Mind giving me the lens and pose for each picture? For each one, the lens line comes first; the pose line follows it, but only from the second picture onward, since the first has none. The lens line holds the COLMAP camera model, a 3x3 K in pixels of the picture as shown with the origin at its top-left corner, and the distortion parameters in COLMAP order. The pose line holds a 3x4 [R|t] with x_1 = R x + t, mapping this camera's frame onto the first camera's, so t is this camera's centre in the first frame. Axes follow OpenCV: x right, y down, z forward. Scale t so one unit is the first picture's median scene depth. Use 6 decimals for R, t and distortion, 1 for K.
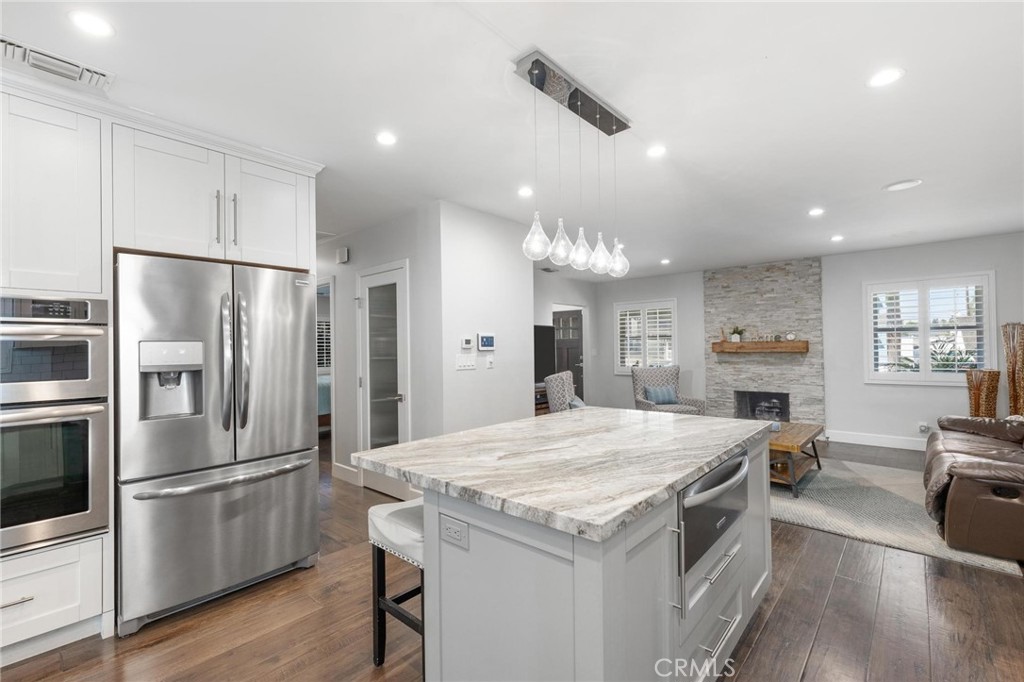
lens RADIAL K [[450.6, 0, 507.9], [0, 450.6, 343.7], [0, 0, 1]] dist [-0.000473, 0.000069]
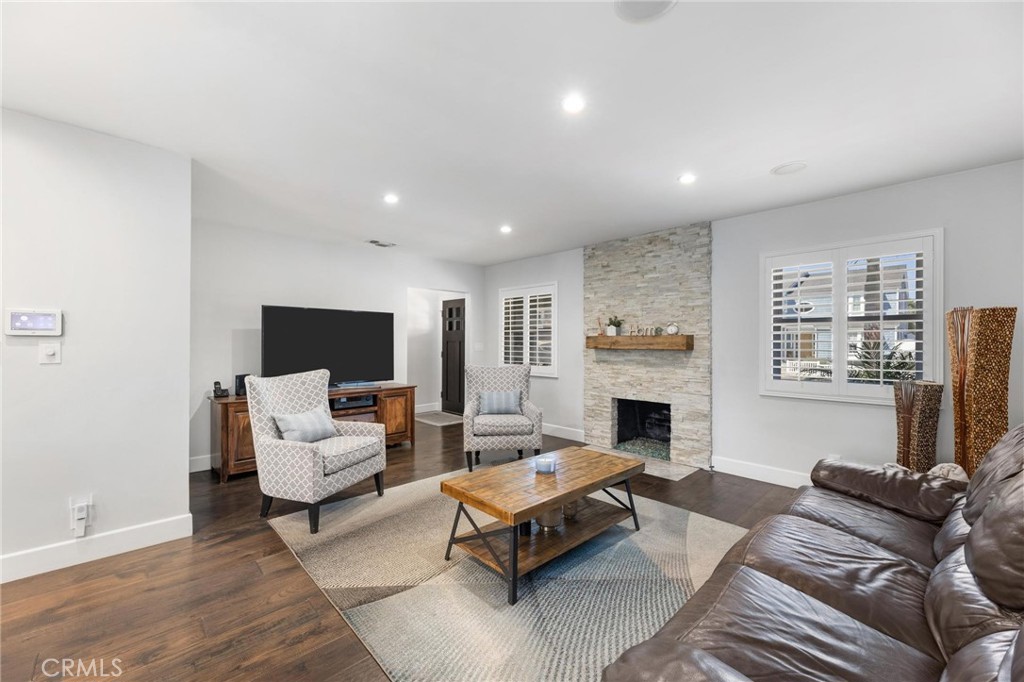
lens RADIAL K [[409.0, 0, 514.5], [0, 409.0, 343.2], [0, 0, 1]] dist [0.000935, 0.000258]
pose [[0.997488, 0.017254, -0.068696, 0.410865], [-0.016609, 0.999812, 0.009955, 0.004865], [0.068855, -0.008789, 0.997588, 0.298125]]
